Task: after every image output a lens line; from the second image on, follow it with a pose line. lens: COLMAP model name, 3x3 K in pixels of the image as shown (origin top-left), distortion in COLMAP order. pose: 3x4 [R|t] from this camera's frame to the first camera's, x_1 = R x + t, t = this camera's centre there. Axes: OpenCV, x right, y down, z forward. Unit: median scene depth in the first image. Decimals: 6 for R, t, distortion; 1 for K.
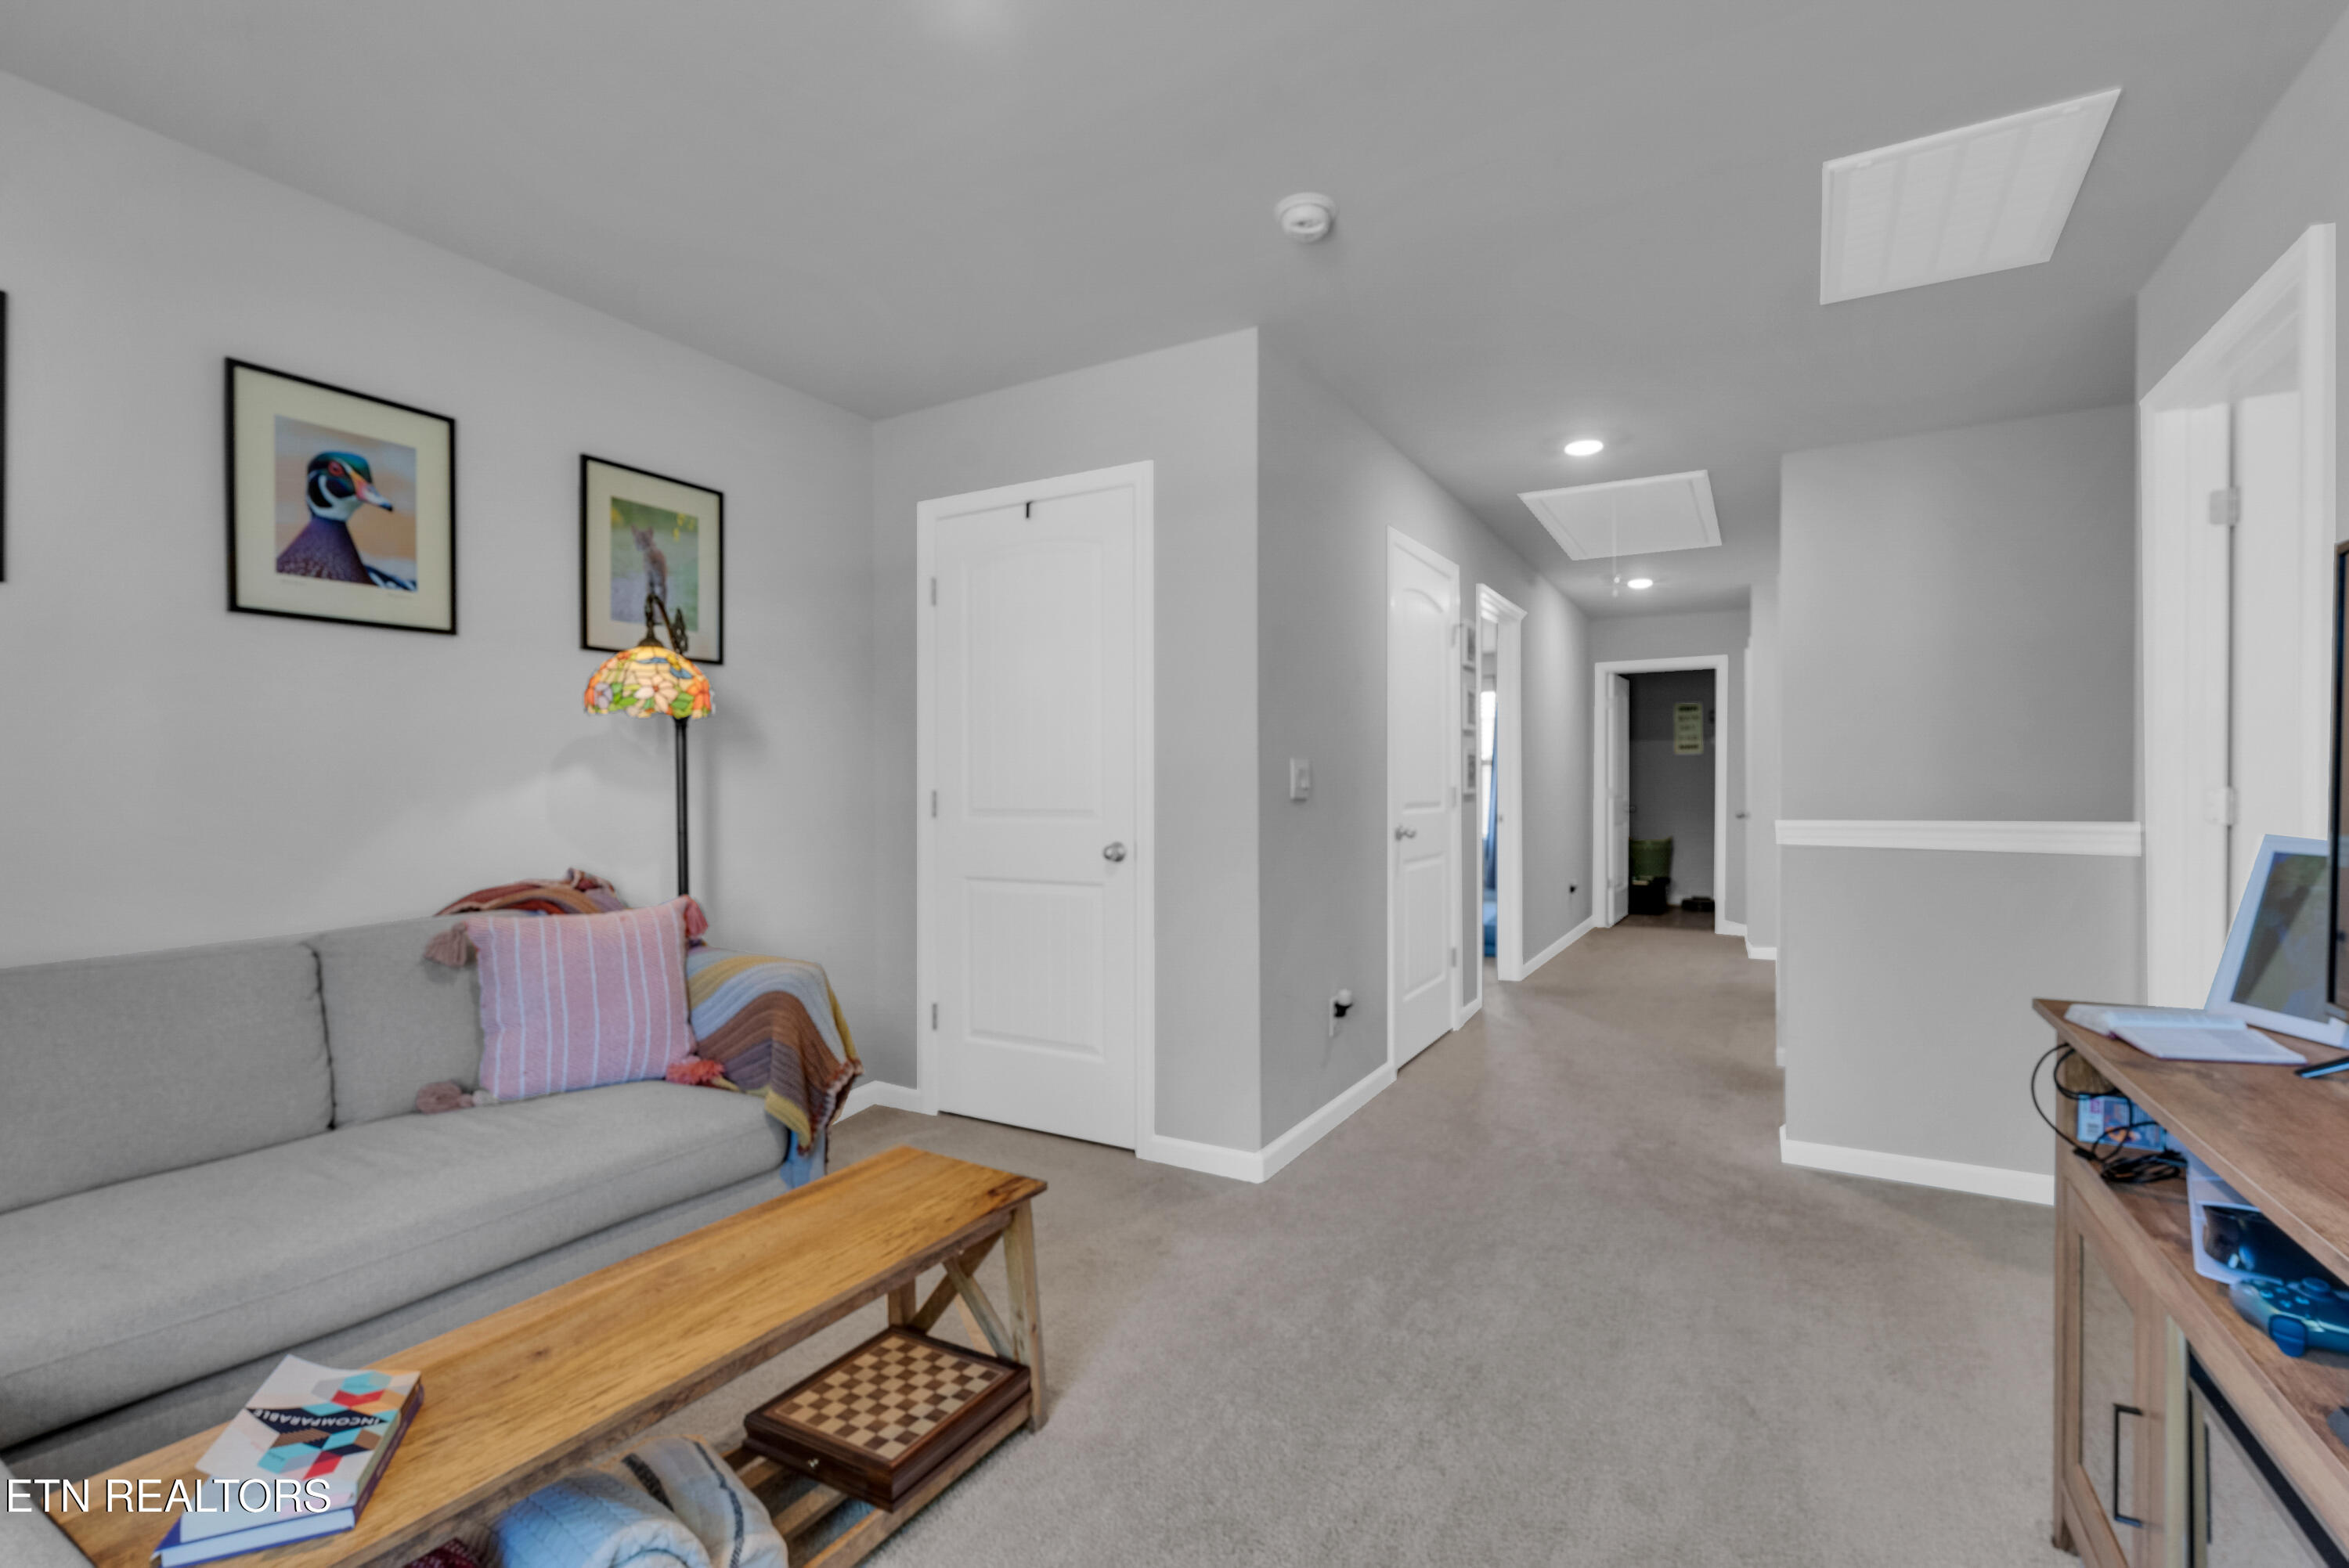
lens RADIAL K [[1029.6, 0, 1189.8], [0, 1029.6, 790.0], [0, 0, 1]] dist [-0.003288, 0.001008]
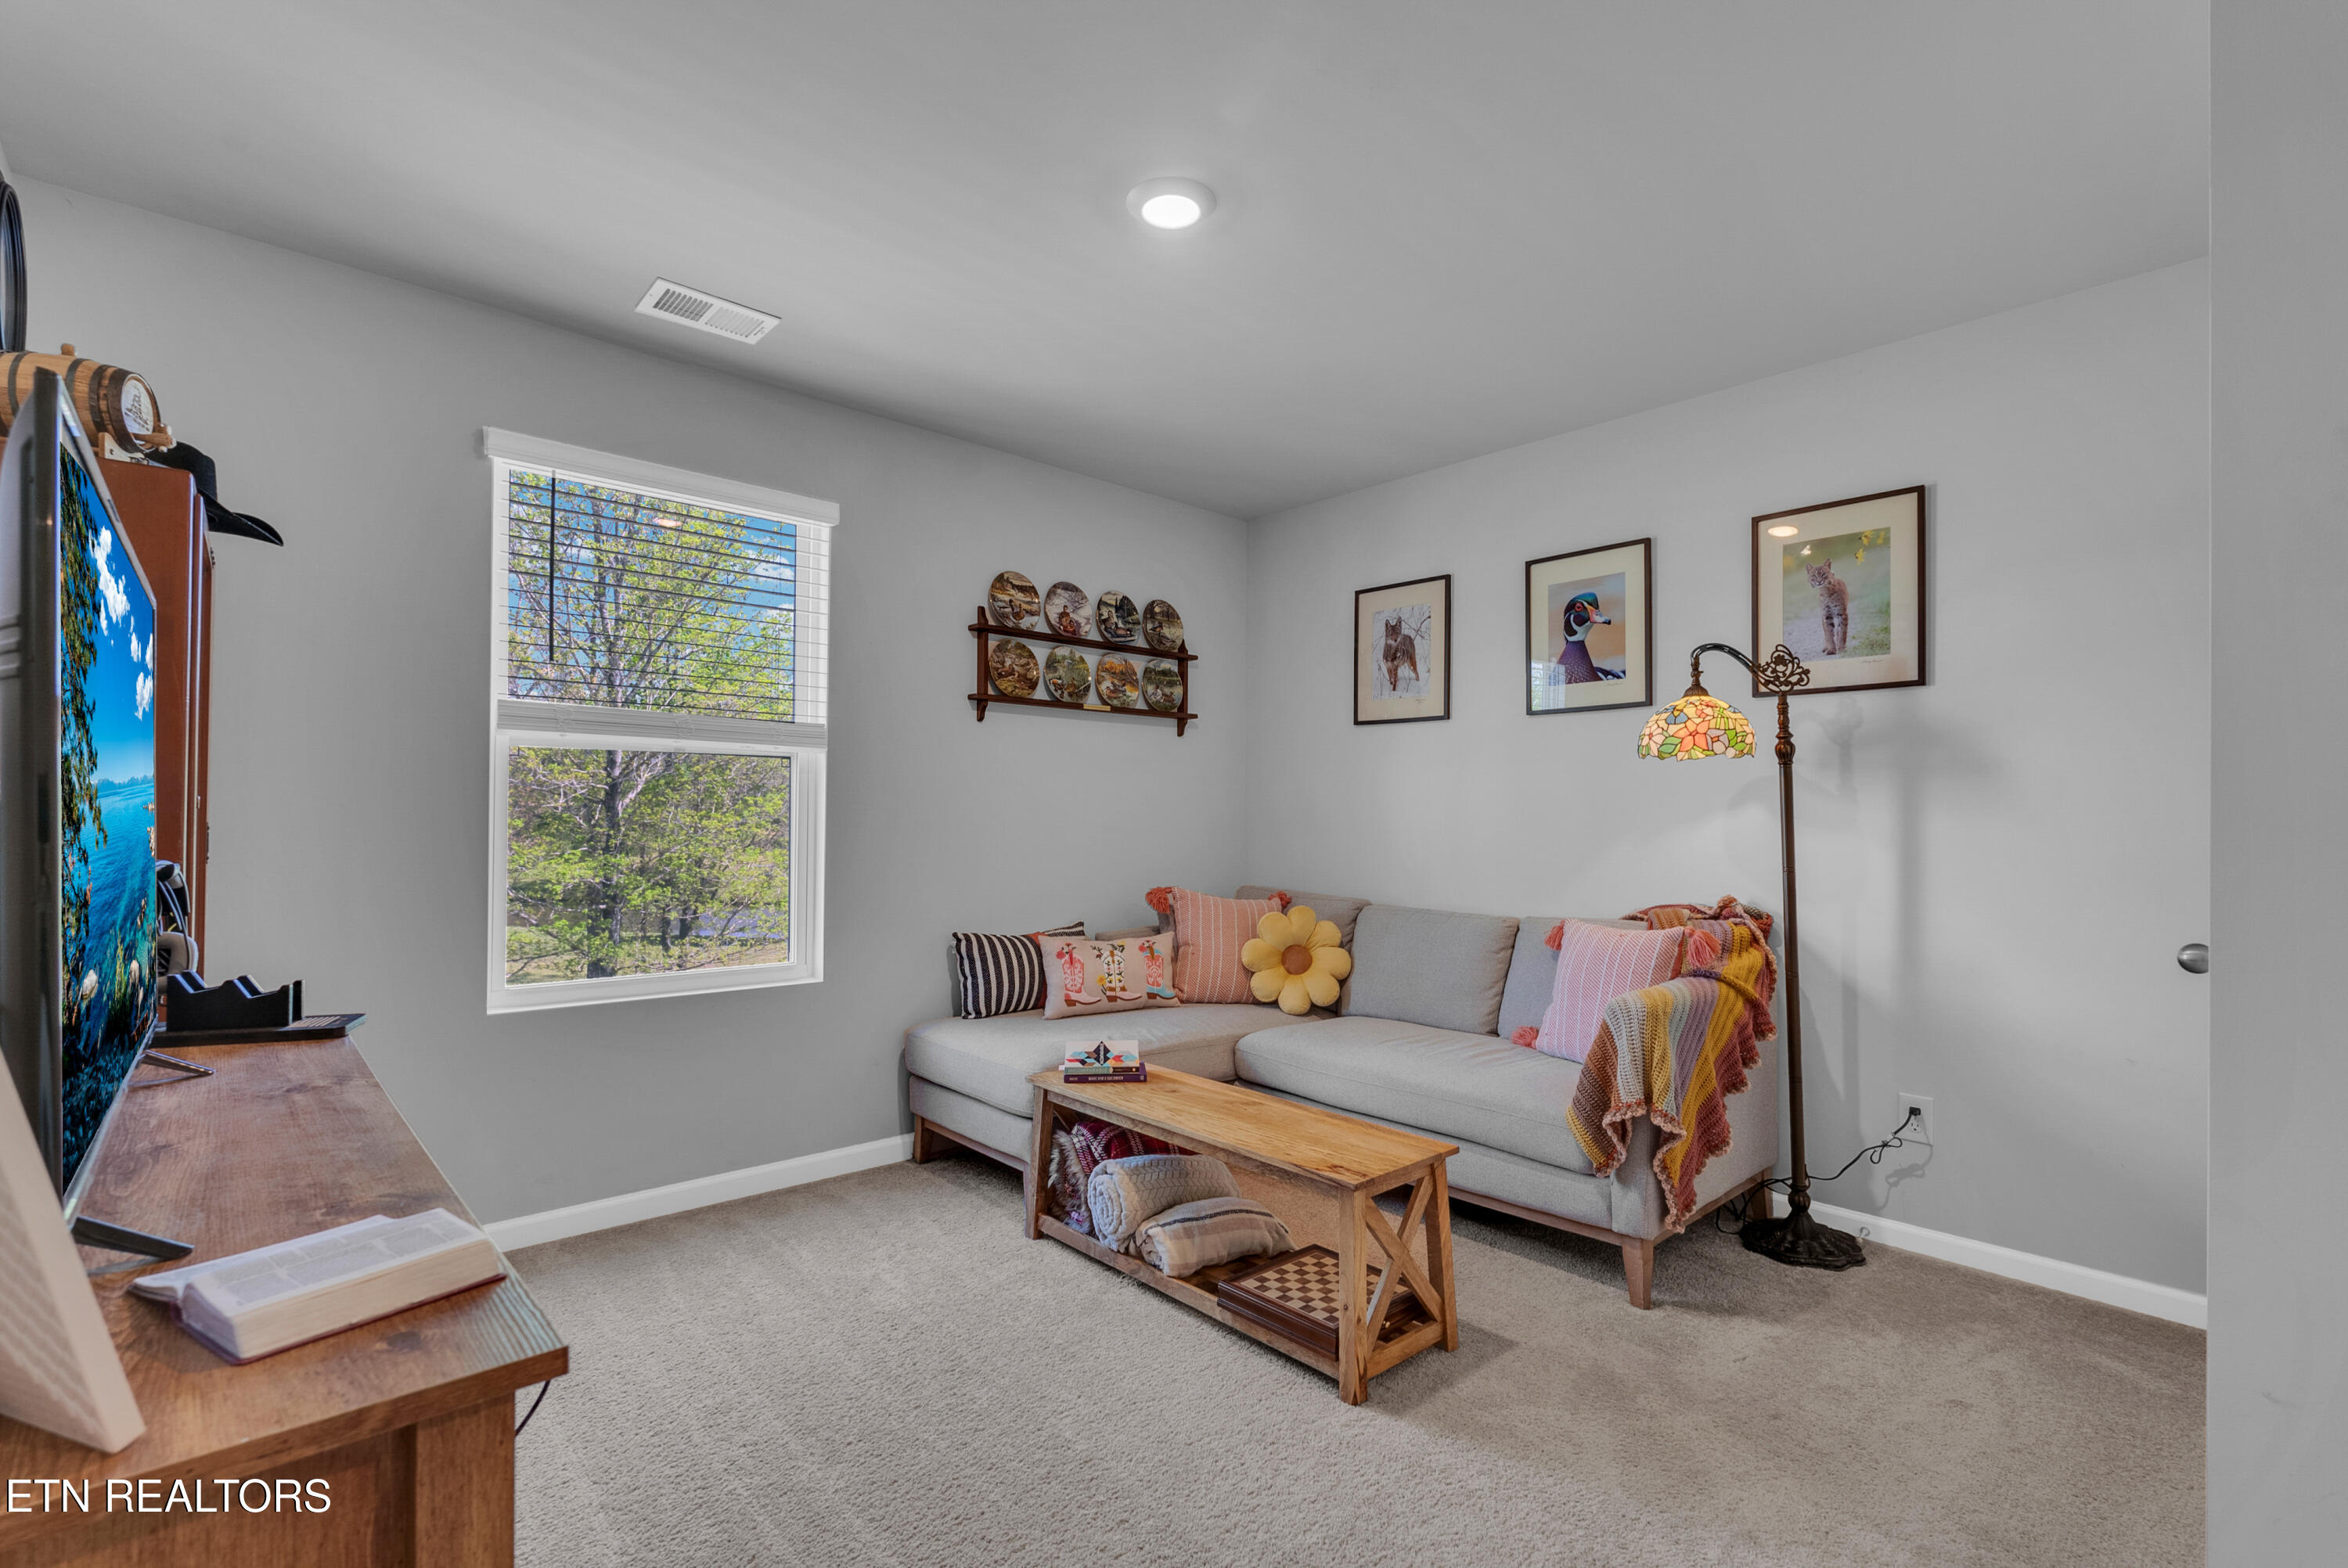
lens RADIAL K [[1056.3, 0, 1206.9], [0, 1056.3, 813.8], [0, 0, 1]] dist [0.001487, 0.000324]
pose [[-0.286614, -0.003814, -0.958038, 0.774211], [-0.009811, 0.999951, -0.001046, -0.008027], [0.957996, 0.009099, -0.286638, 0.920060]]
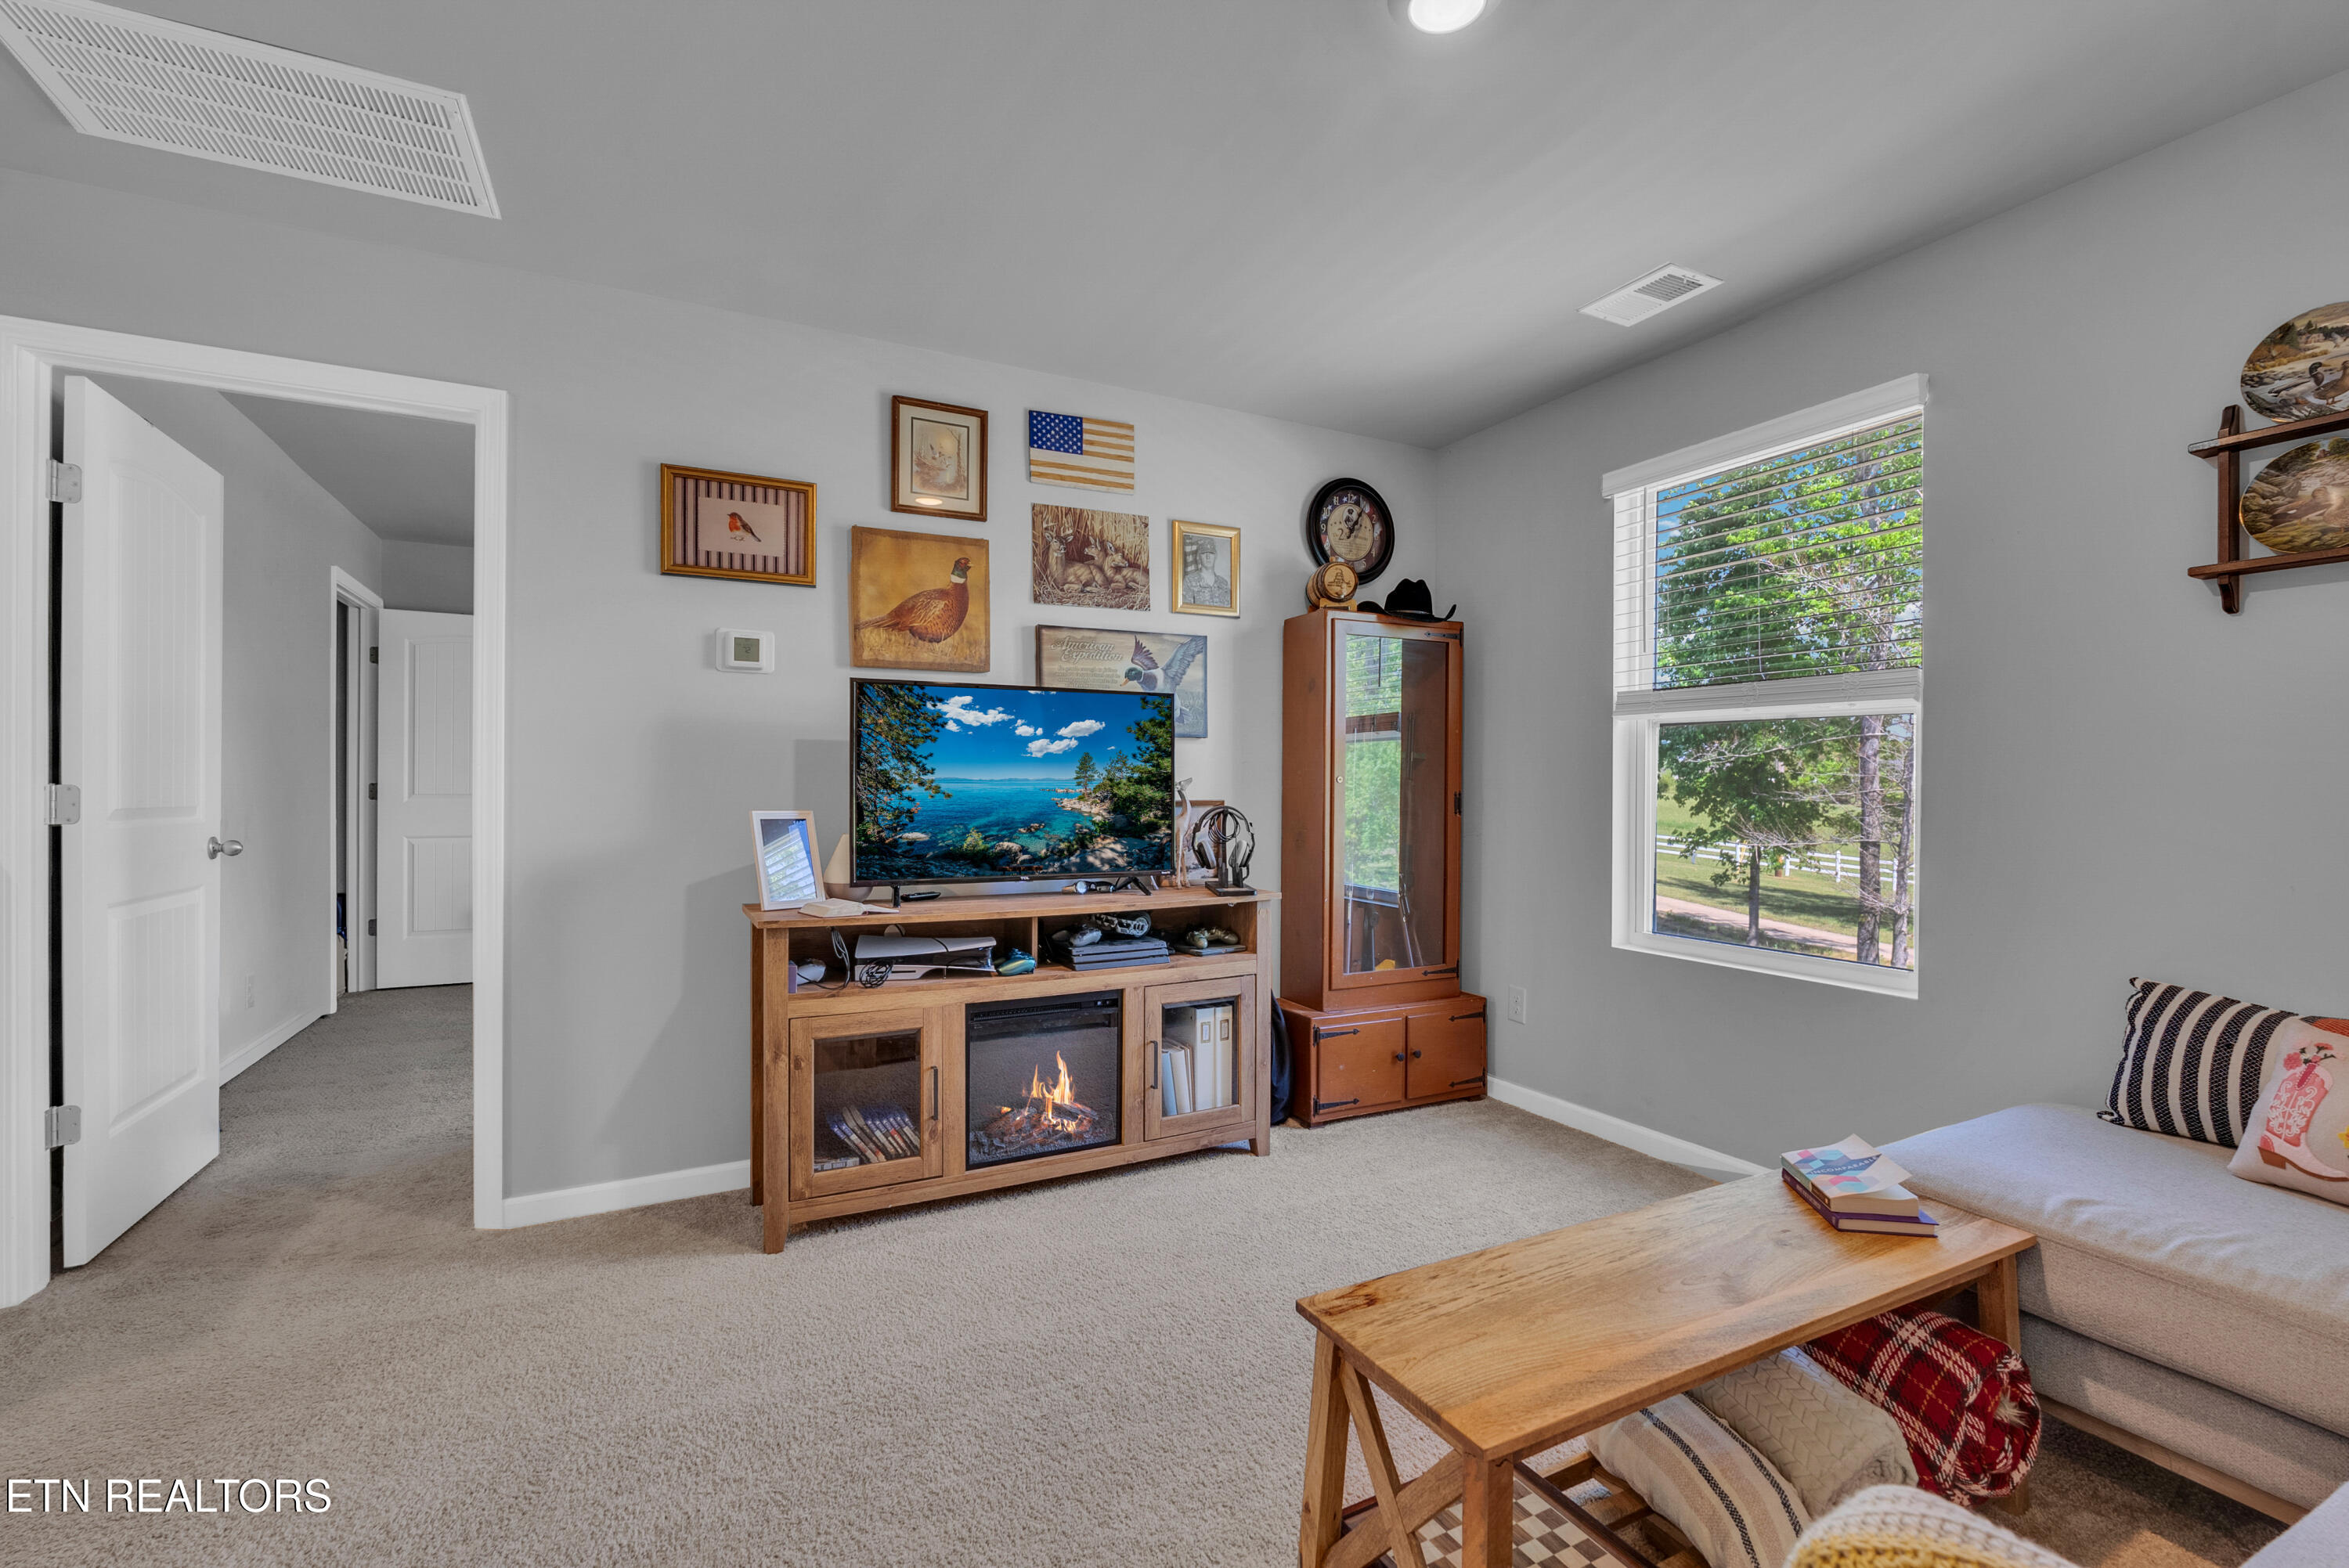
lens RADIAL K [[1029.6, 0, 1189.8], [0, 1029.6, 790.0], [0, 0, 1]] dist [-0.003288, 0.001008]
pose [[-0.845286, -0.003235, 0.534304, -0.378335], [0.003011, 0.999937, 0.010818, -0.009006], [-0.534305, 0.010753, -0.845223, 1.334651]]
